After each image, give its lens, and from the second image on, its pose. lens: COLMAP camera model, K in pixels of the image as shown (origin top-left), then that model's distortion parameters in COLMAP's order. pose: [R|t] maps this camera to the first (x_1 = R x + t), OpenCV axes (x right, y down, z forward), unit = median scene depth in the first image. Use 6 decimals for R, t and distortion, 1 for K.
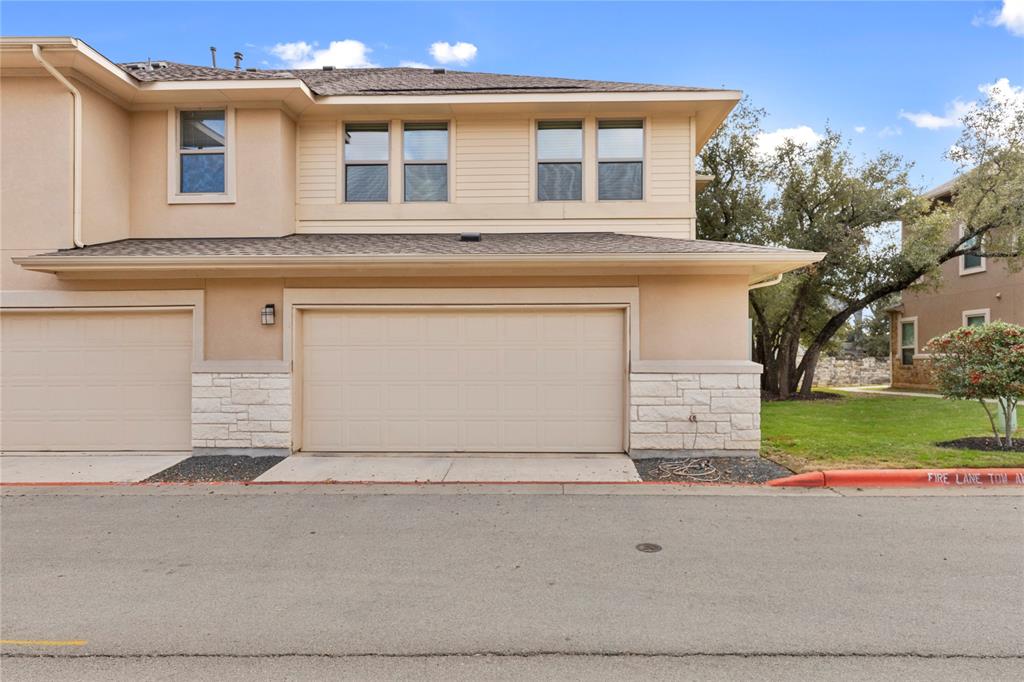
lens RADIAL K [[583.6, 0, 512.0], [0, 583.6, 336.6], [0, 0, 1]] dist [-0.004068, -0.000732]
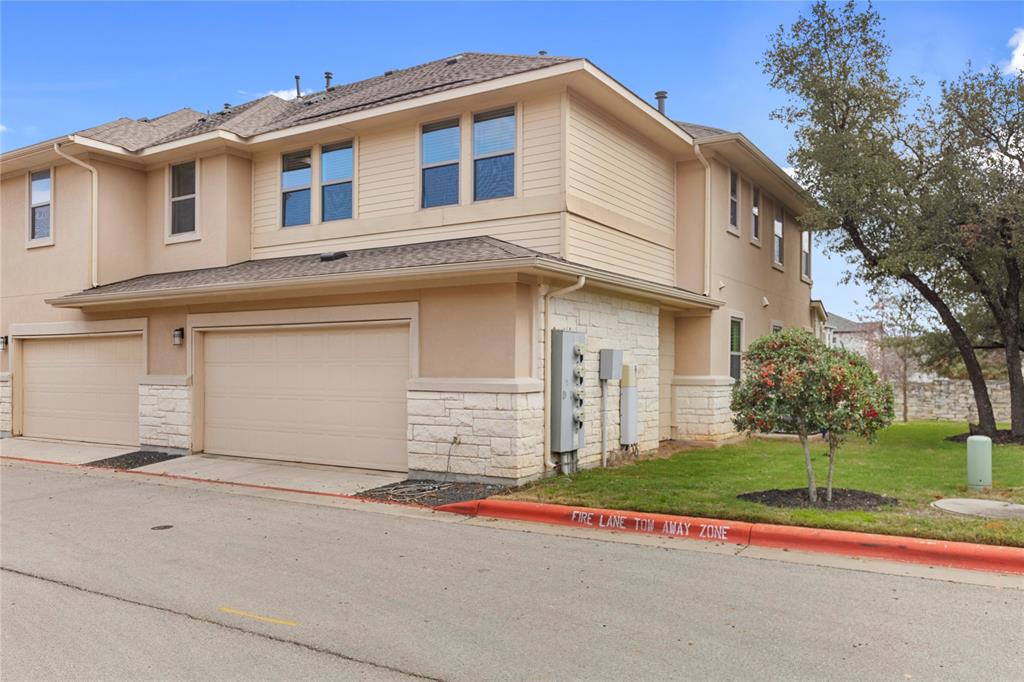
lens RADIAL K [[787.8, 0, 512.2], [0, 787.8, 350.6], [0, 0, 1]] dist [-0.037514, 0.009536]
pose [[0.860226, -0.009545, -0.509824, 0.929160], [0.011333, 0.999936, 0.000403, -0.001814], [0.509787, -0.006124, 0.860279, -0.029542]]
